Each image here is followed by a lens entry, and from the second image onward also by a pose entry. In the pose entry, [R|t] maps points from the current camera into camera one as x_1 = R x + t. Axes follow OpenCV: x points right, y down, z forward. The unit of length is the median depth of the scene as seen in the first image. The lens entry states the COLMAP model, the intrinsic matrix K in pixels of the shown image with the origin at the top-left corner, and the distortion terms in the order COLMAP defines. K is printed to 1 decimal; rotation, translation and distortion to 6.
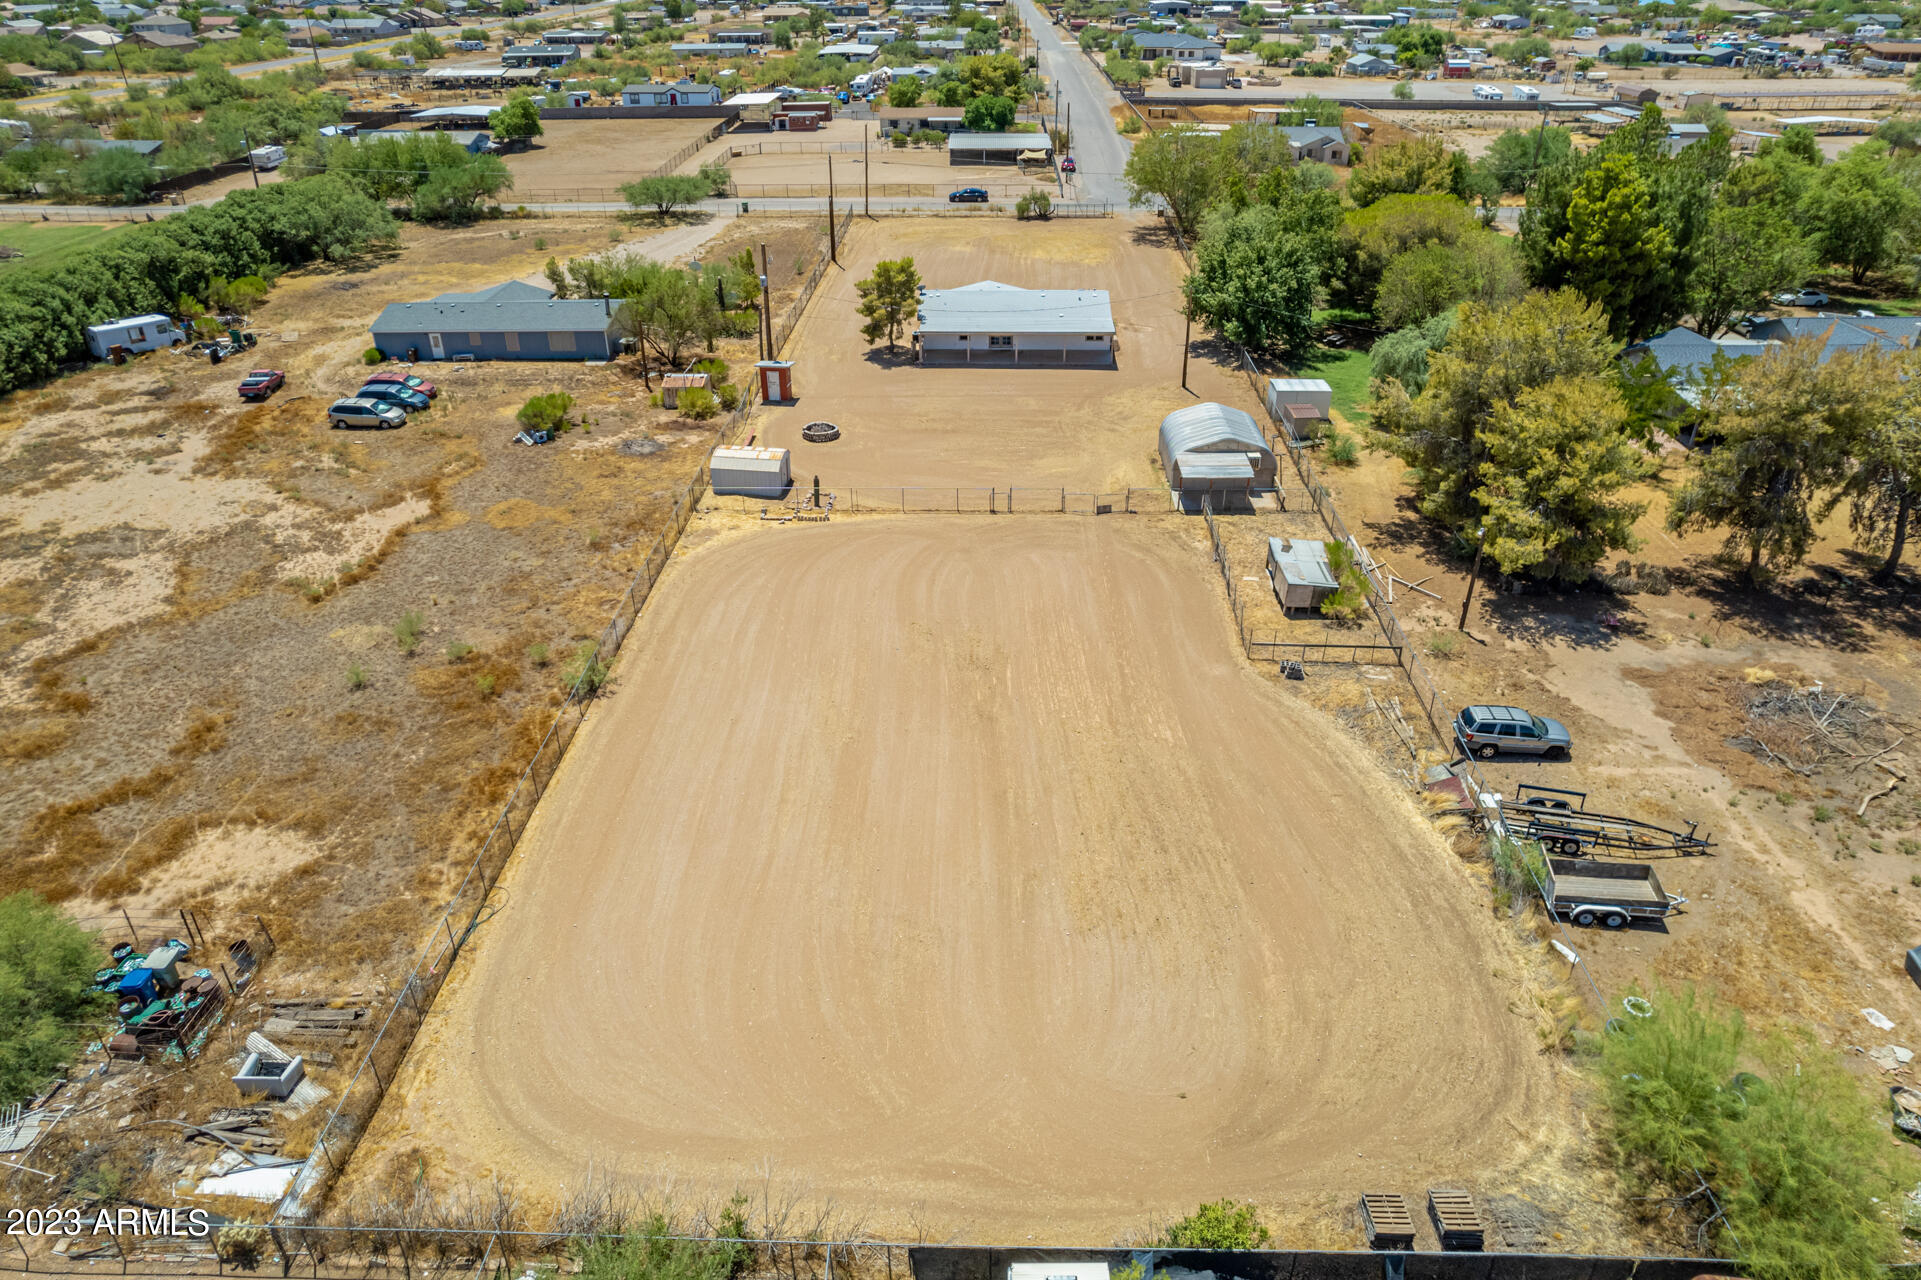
lens RADIAL K [[1225.9, 0, 964.3], [0, 1225.9, 631.0], [0, 0, 1]] dist [-0.064550, 0.056419]
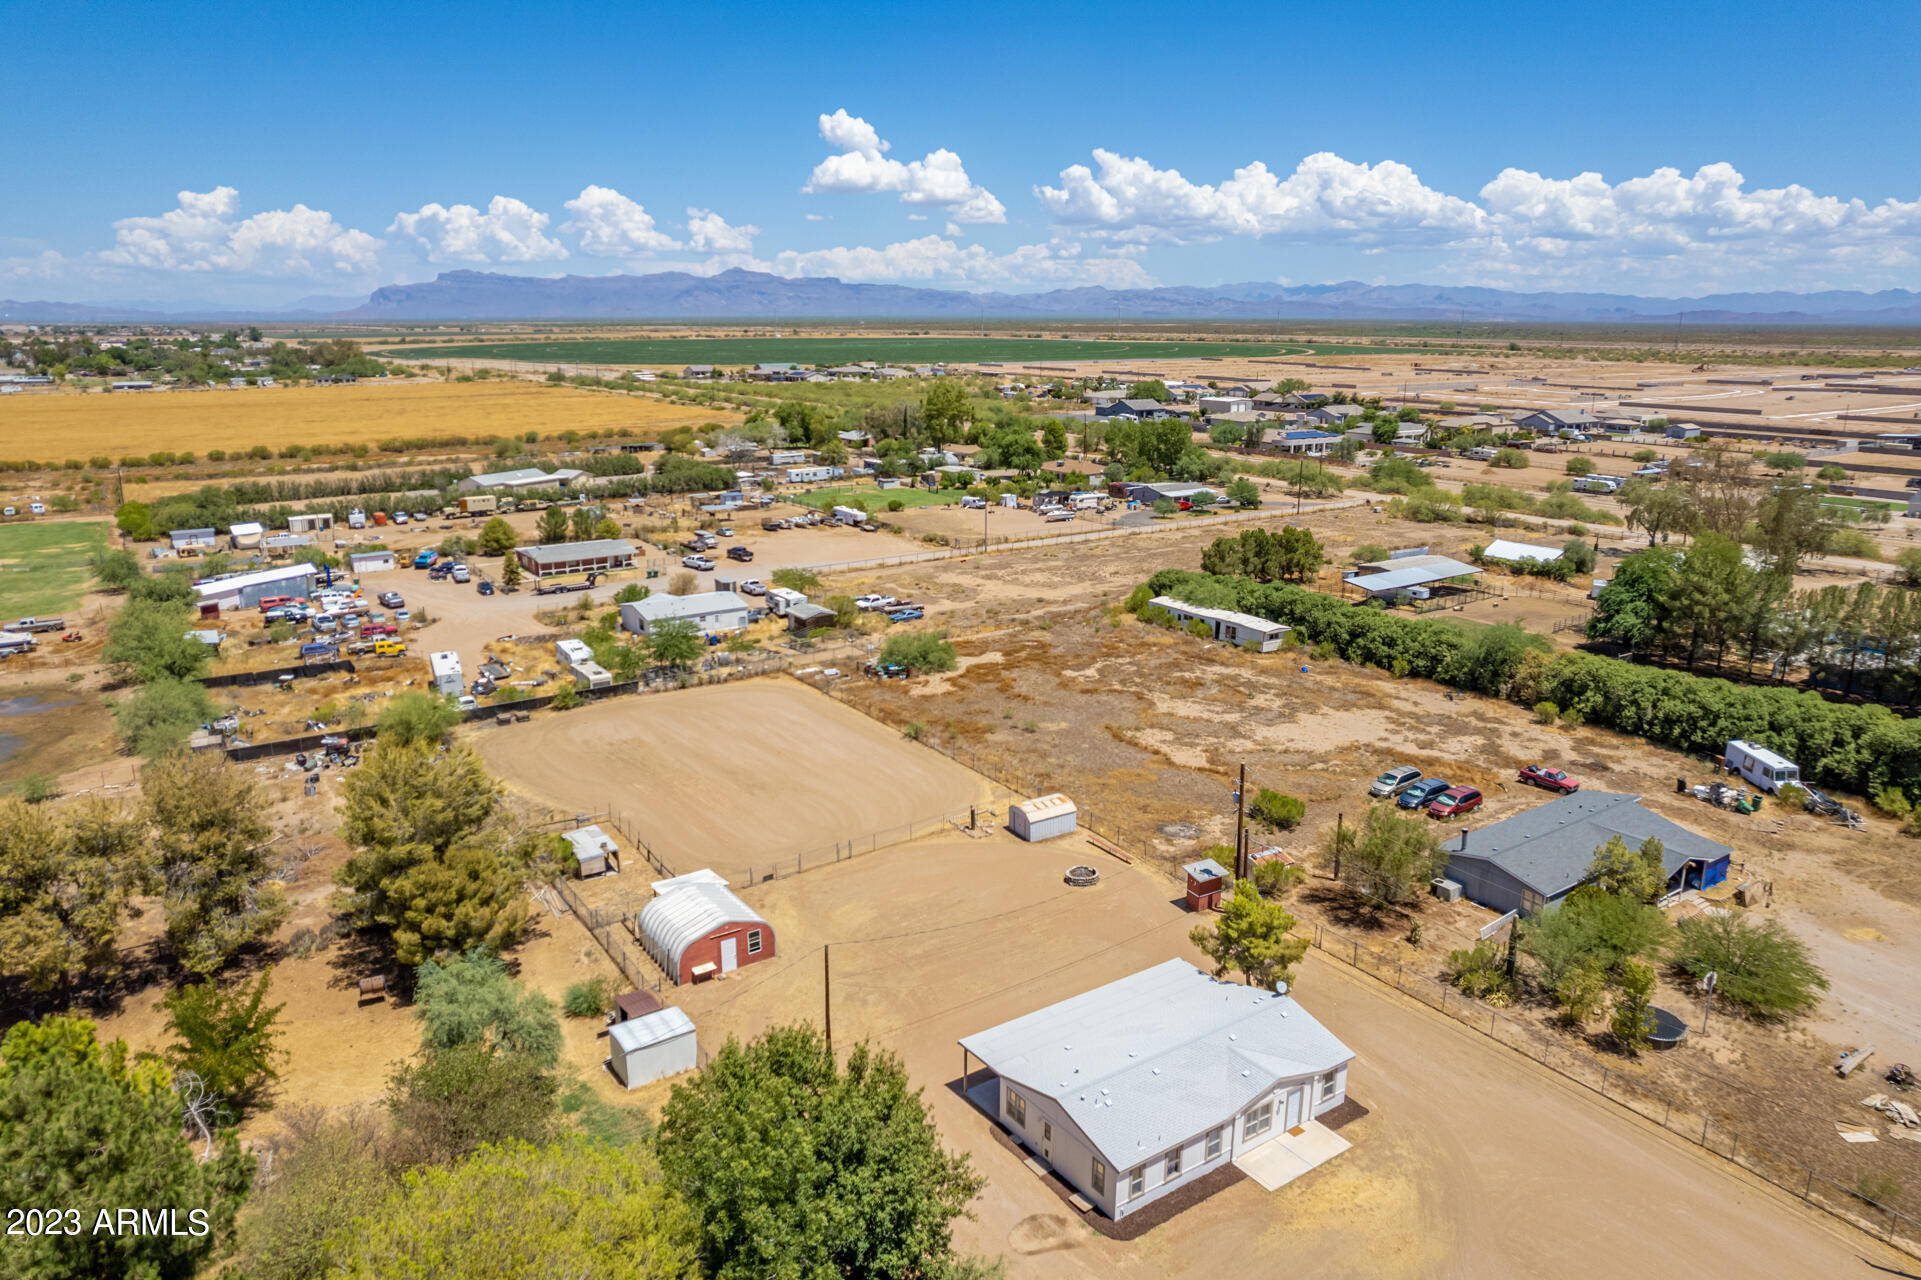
lens RADIAL K [[1246.4, 0, 964.4], [0, 1246.4, 630.6], [0, 0, 1]] dist [-0.071087, 0.065556]
pose [[-0.809288, 0.144769, -0.569293, 0.466542], [-0.292896, 0.740632, 0.604712, -0.809903], [0.509180, 0.656130, -0.556982, 1.226789]]
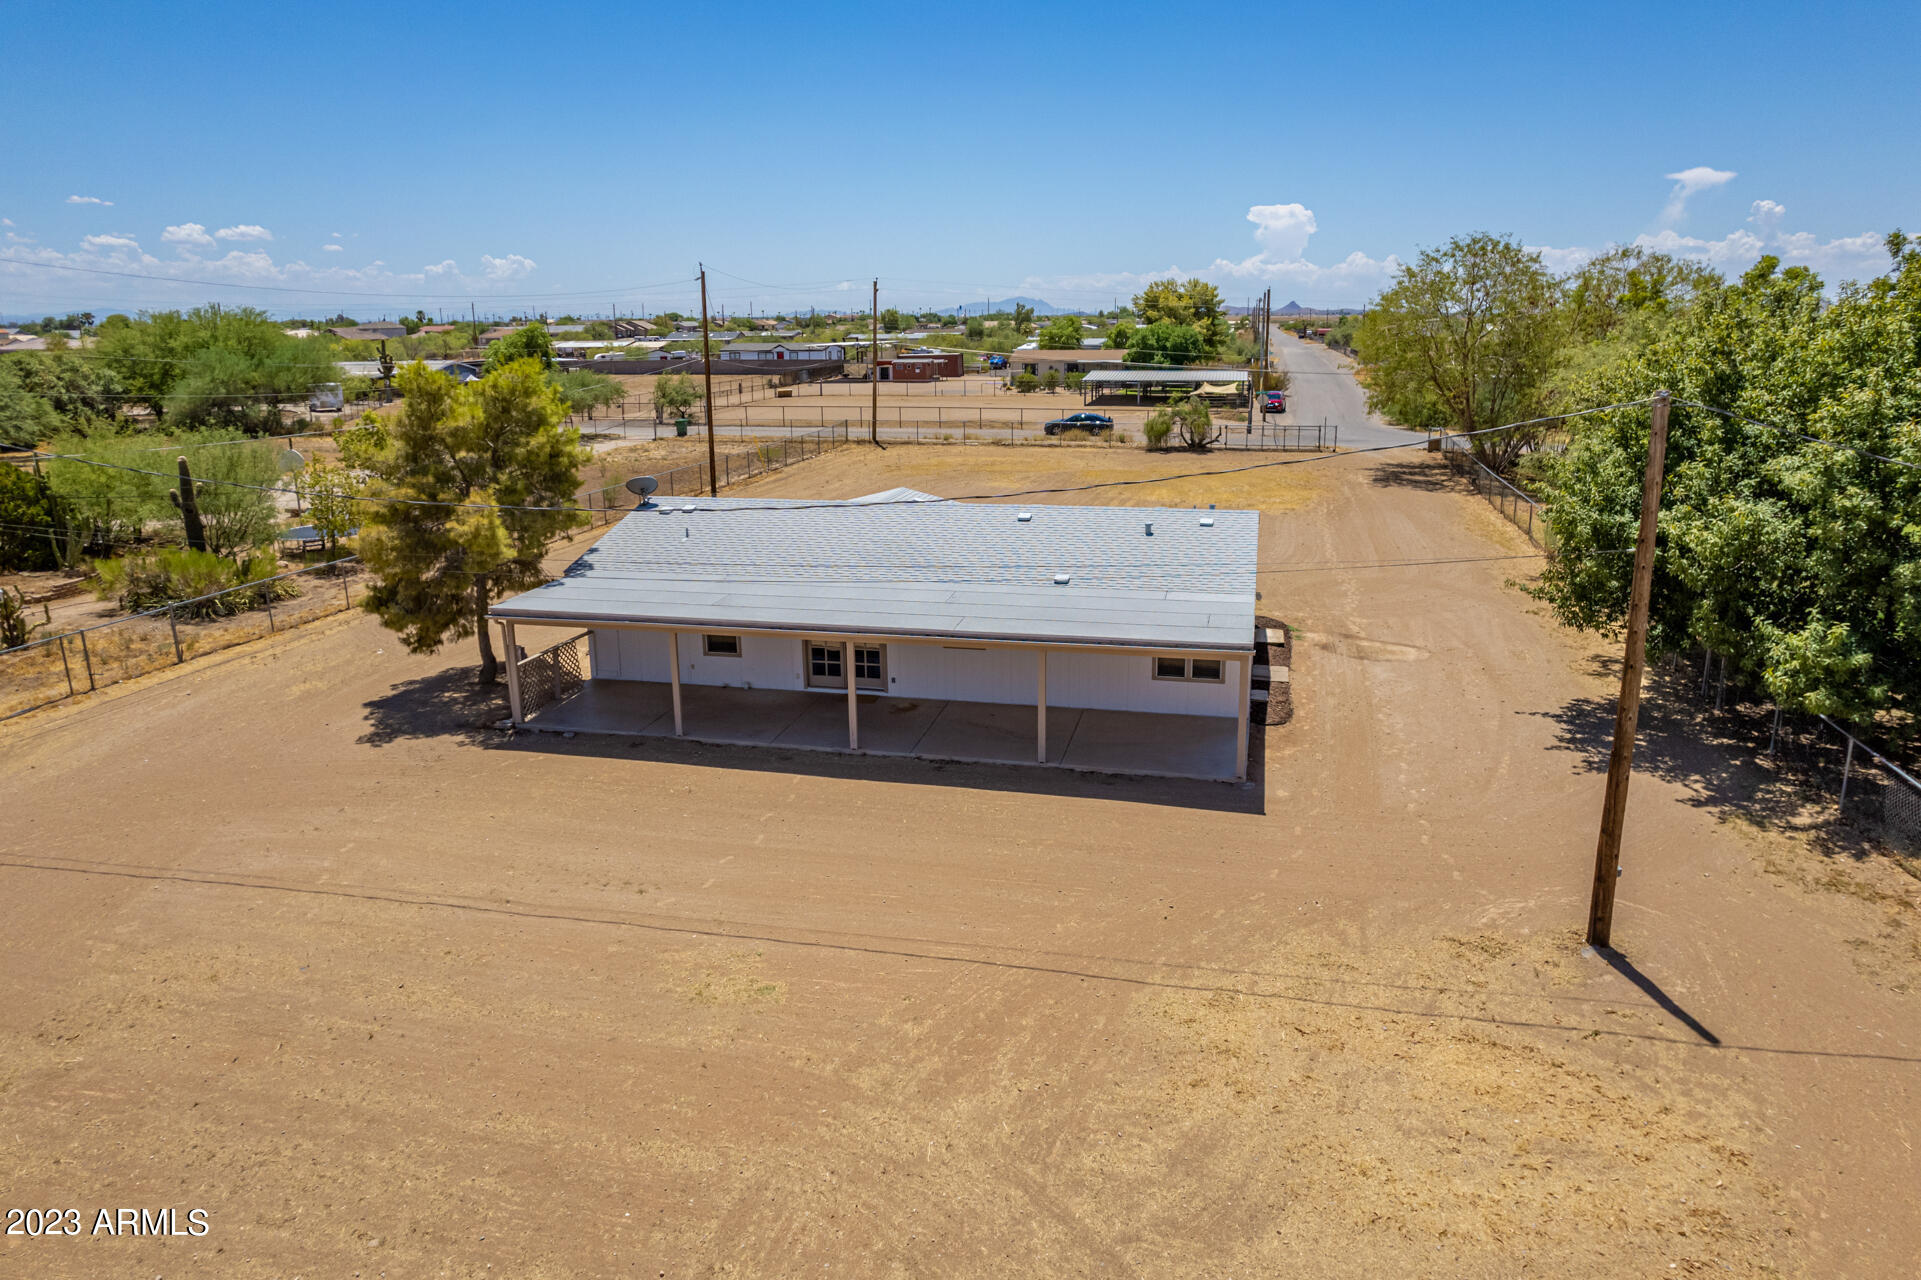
lens RADIAL K [[1246.4, 0, 964.4], [0, 1246.4, 630.6], [0, 0, 1]] dist [-0.071087, 0.065556]
pose [[0.978985, 0.045036, -0.198895, 0.117070], [-0.096454, 0.961580, -0.257021, -0.183176], [0.179679, 0.270804, 0.945717, 0.770947]]
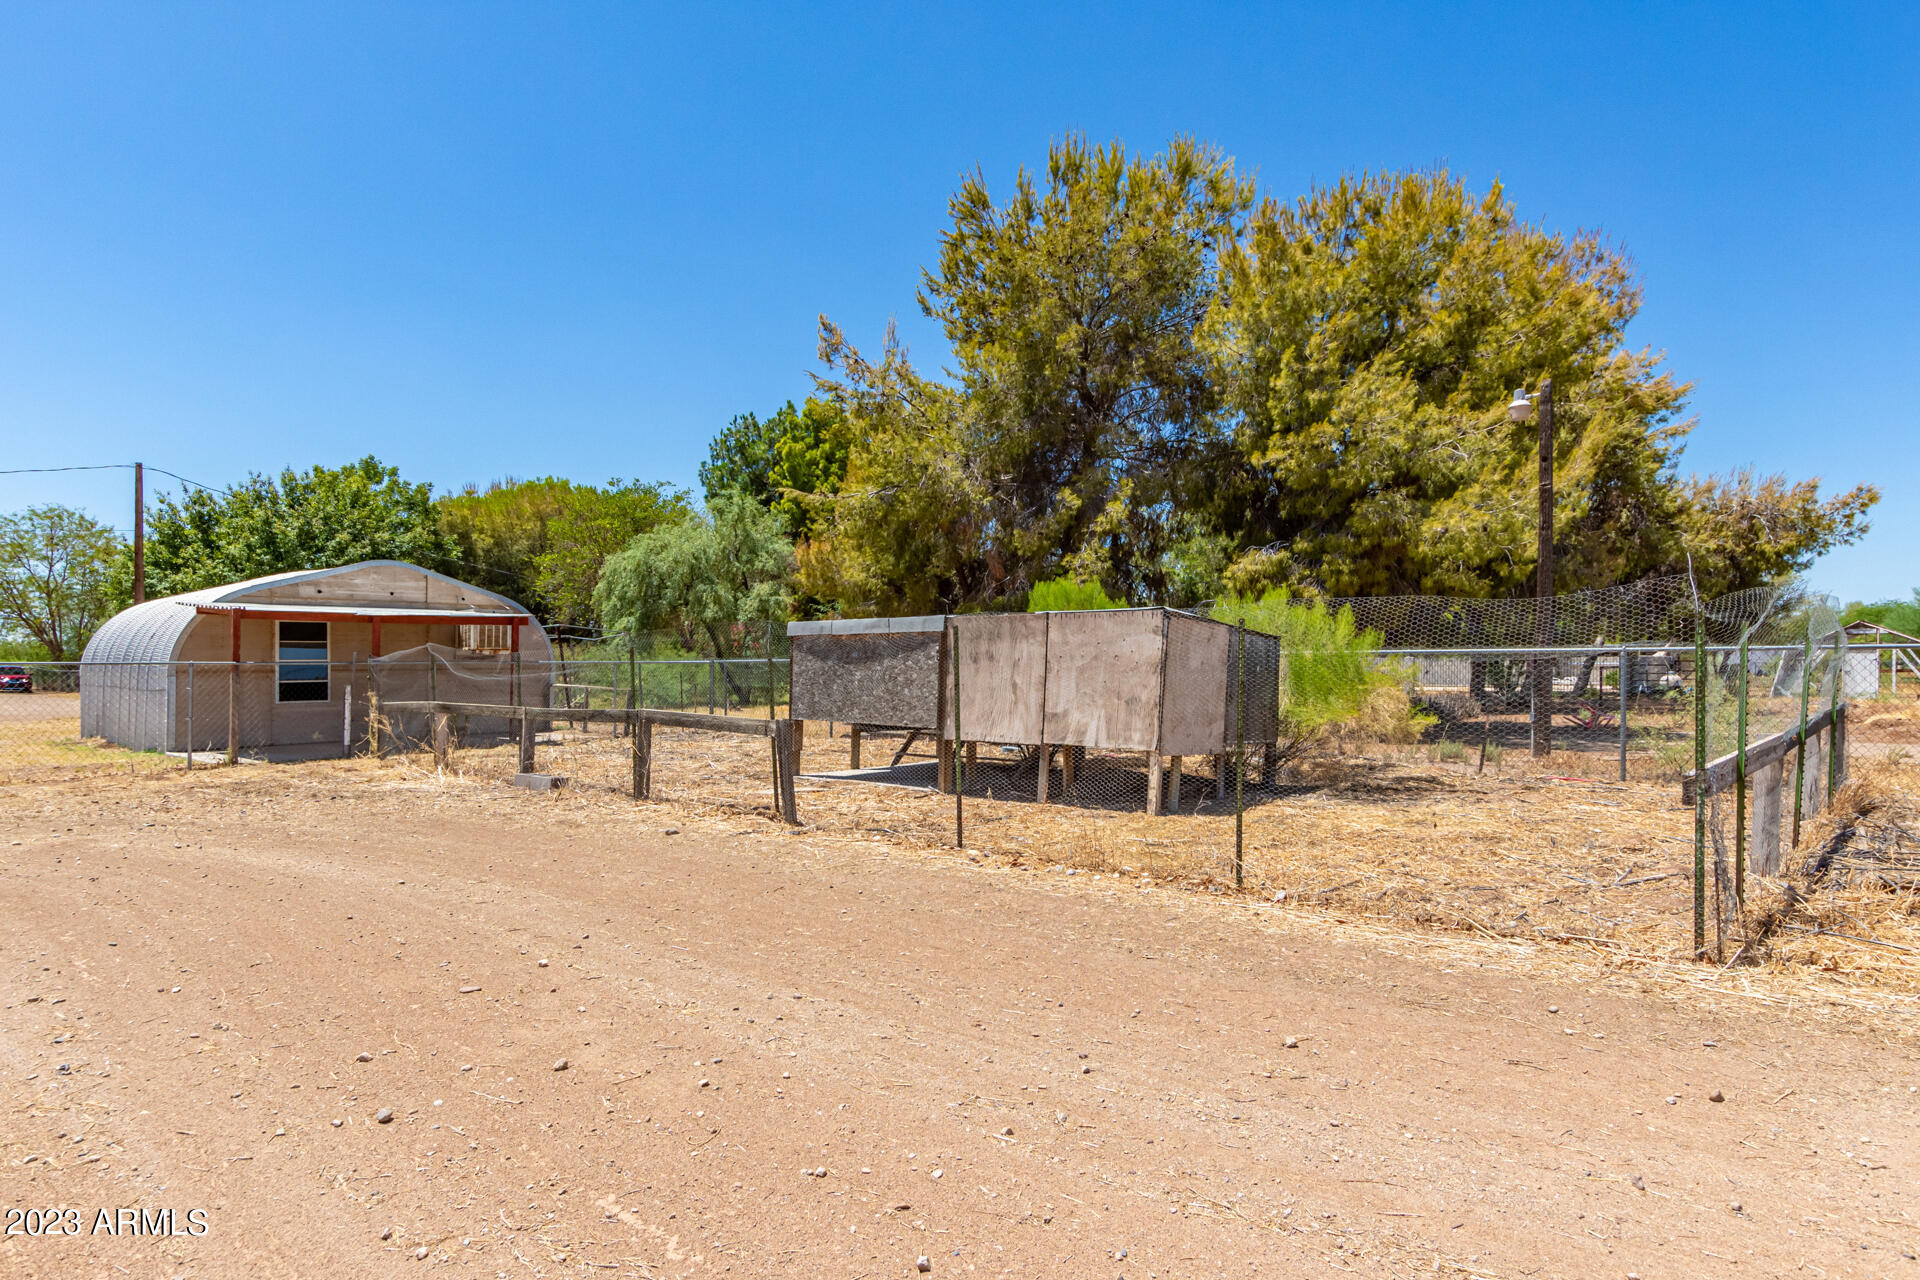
lens RADIAL K [[1026.9, 0, 970.6], [0, 1026.9, 636.6], [0, 0, 1]] dist [0.004279, -0.000167]
pose [[0.626440, 0.020649, 0.779196, 0.085488], [0.394717, 0.853597, -0.339957, 0.000146], [-0.672139, 0.520525, 0.526577, 0.609760]]
